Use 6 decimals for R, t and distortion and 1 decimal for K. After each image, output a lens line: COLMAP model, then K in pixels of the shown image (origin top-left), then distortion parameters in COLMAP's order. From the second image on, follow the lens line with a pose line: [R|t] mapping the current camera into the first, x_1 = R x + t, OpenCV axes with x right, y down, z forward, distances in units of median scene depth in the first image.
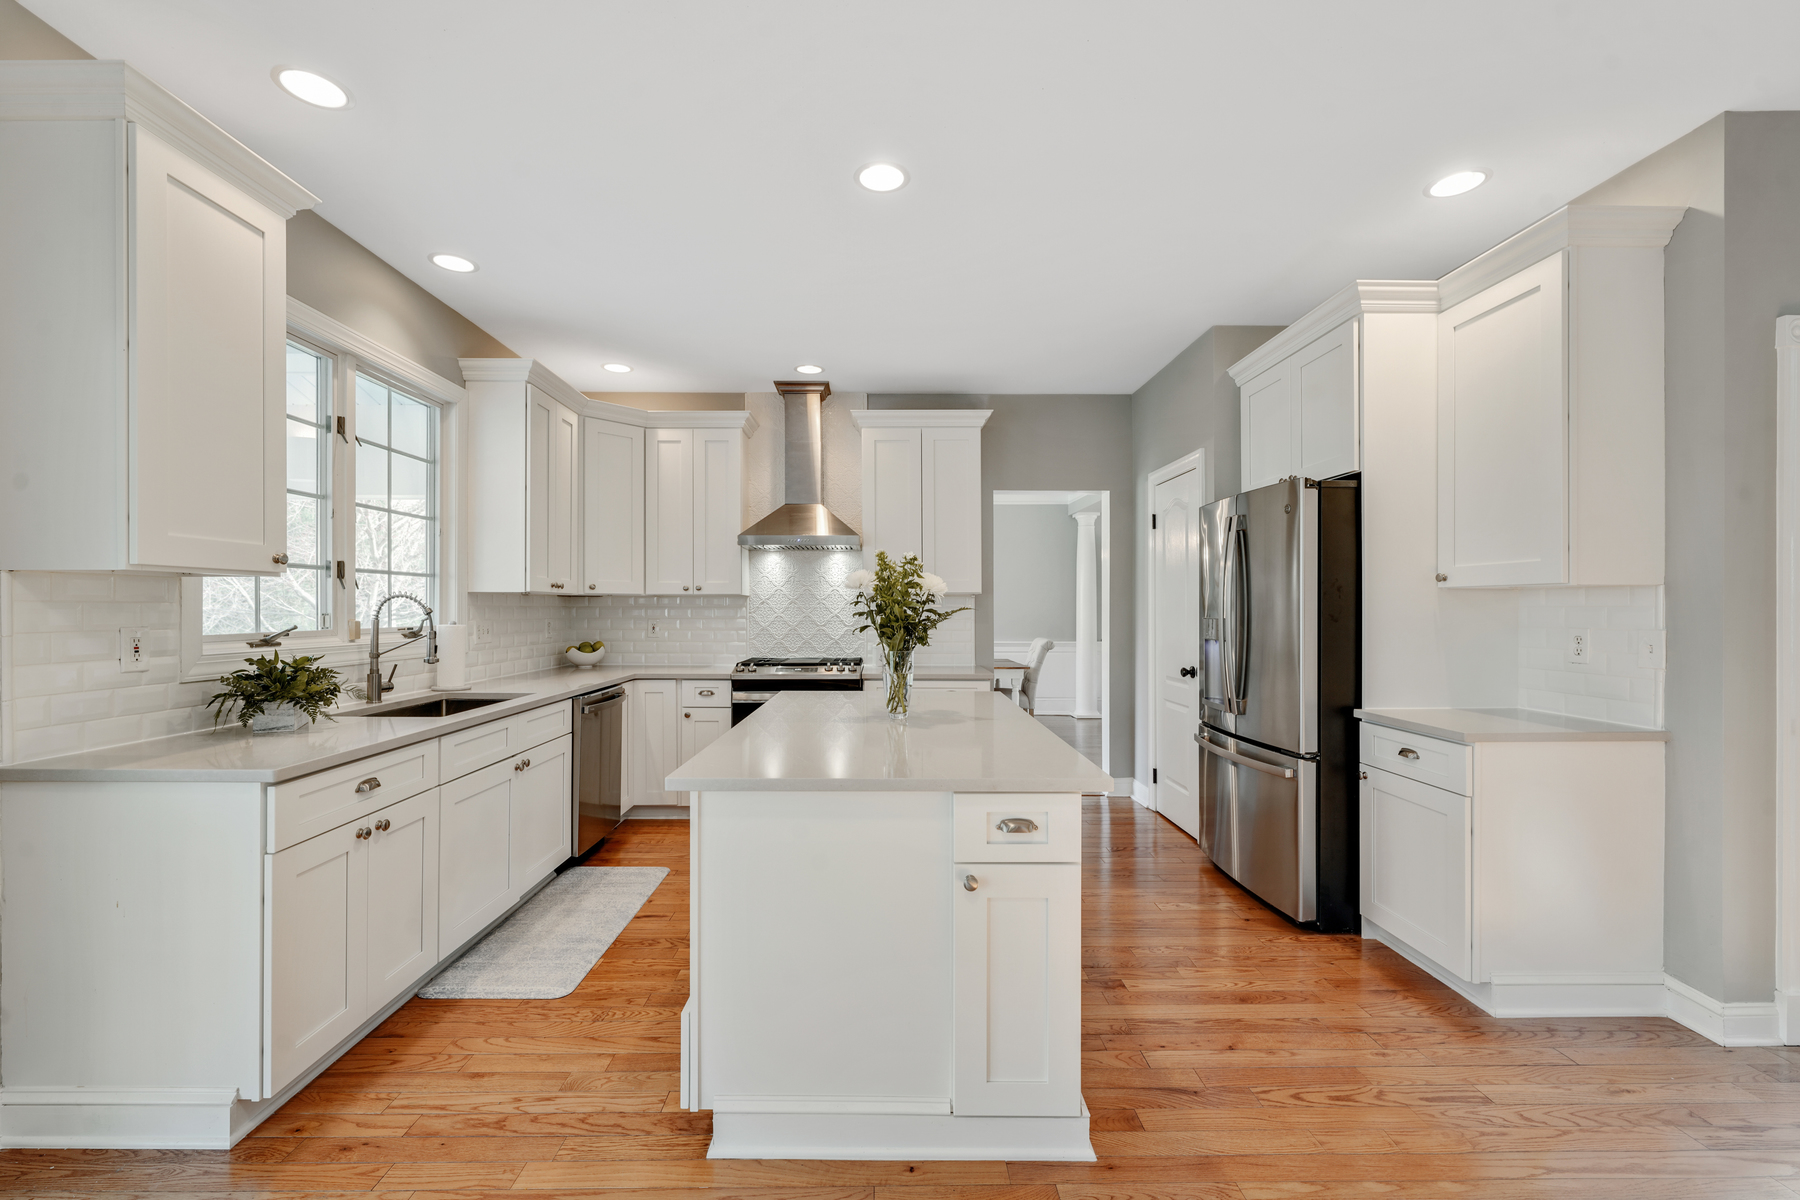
lens RADIAL K [[768.3, 0, 904.0], [0, 768.3, 591.3], [0, 0, 1]] dist [0.001137, 0.000248]
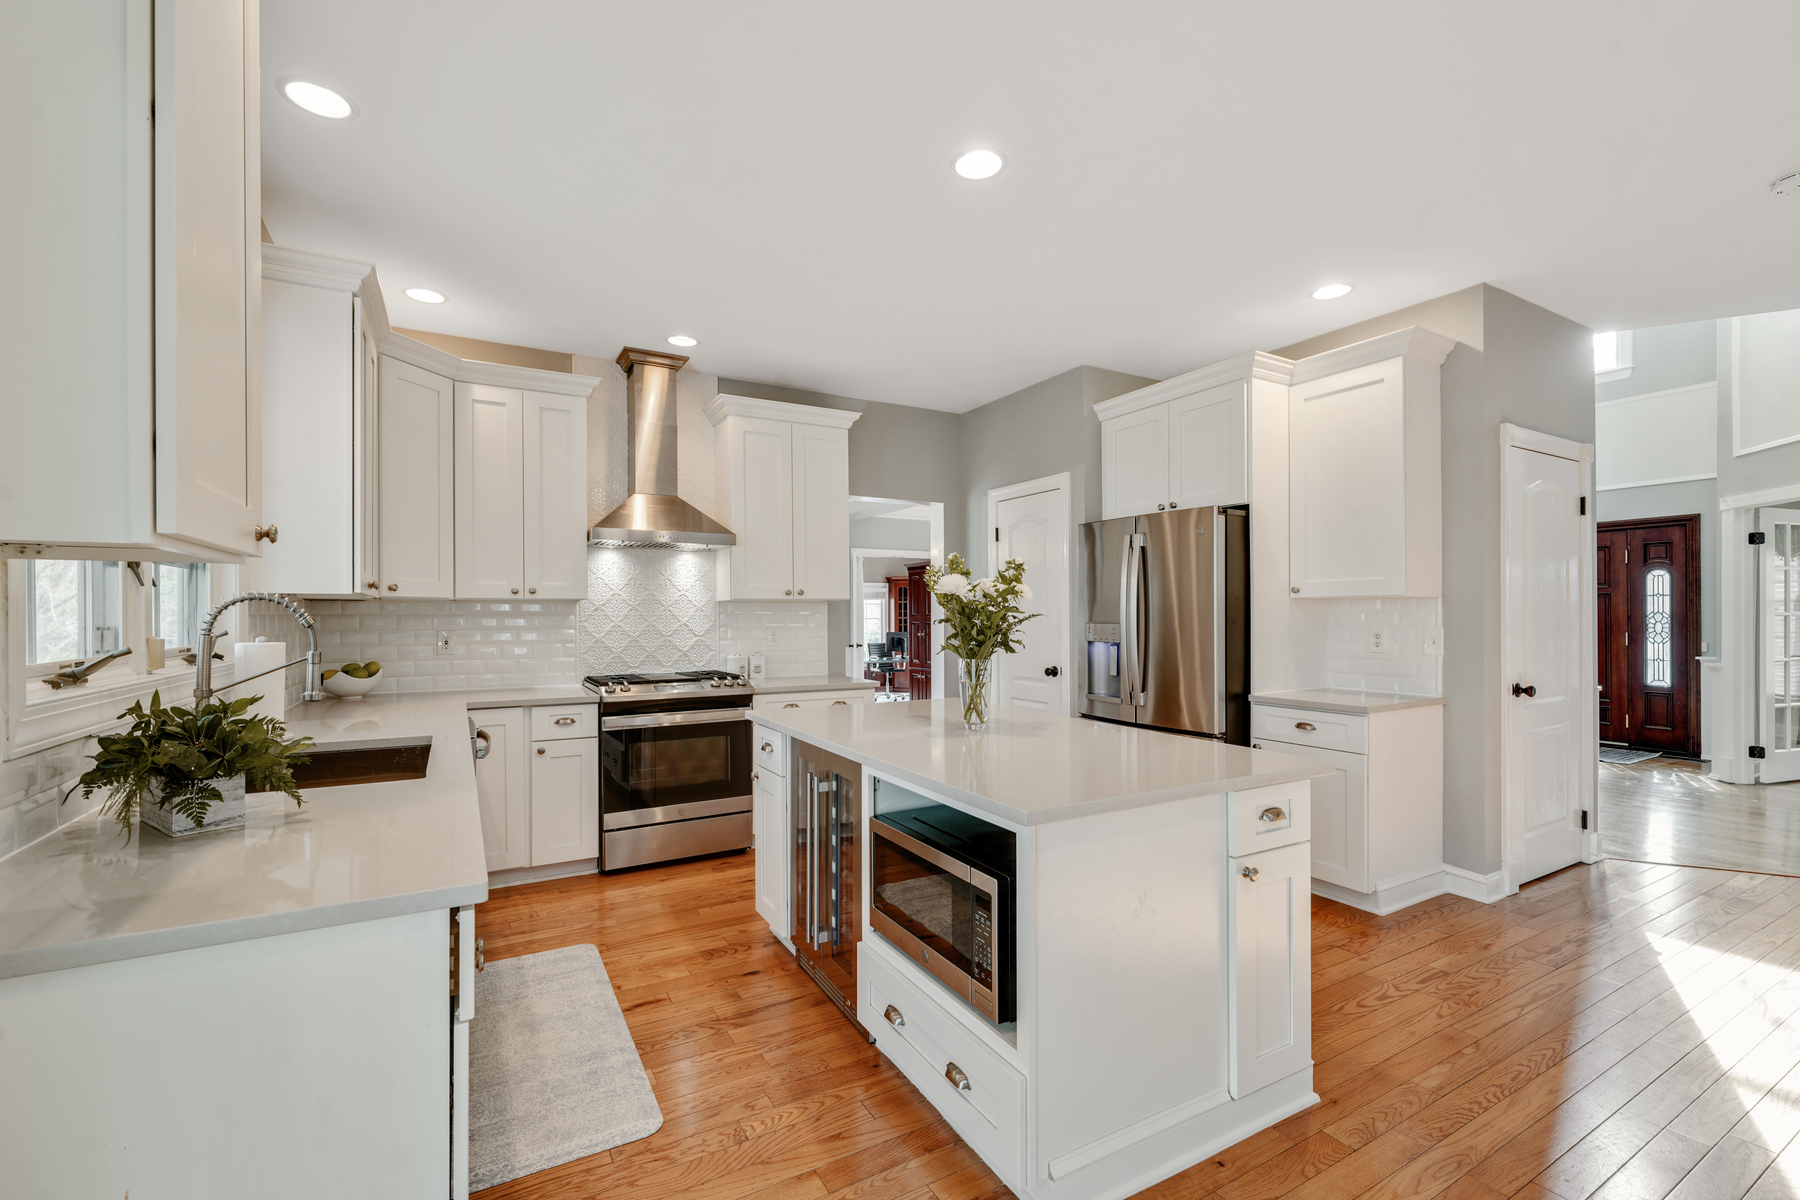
lens RADIAL K [[768.3, 0, 905.4], [0, 768.3, 598.2], [0, 0, 1]] dist [0.001137, 0.000248]
pose [[0.873504, 0.007229, 0.486764, -0.398989], [-0.007251, 0.999972, -0.001840, 0.002694], [-0.486764, -0.001922, 0.873532, 0.146210]]
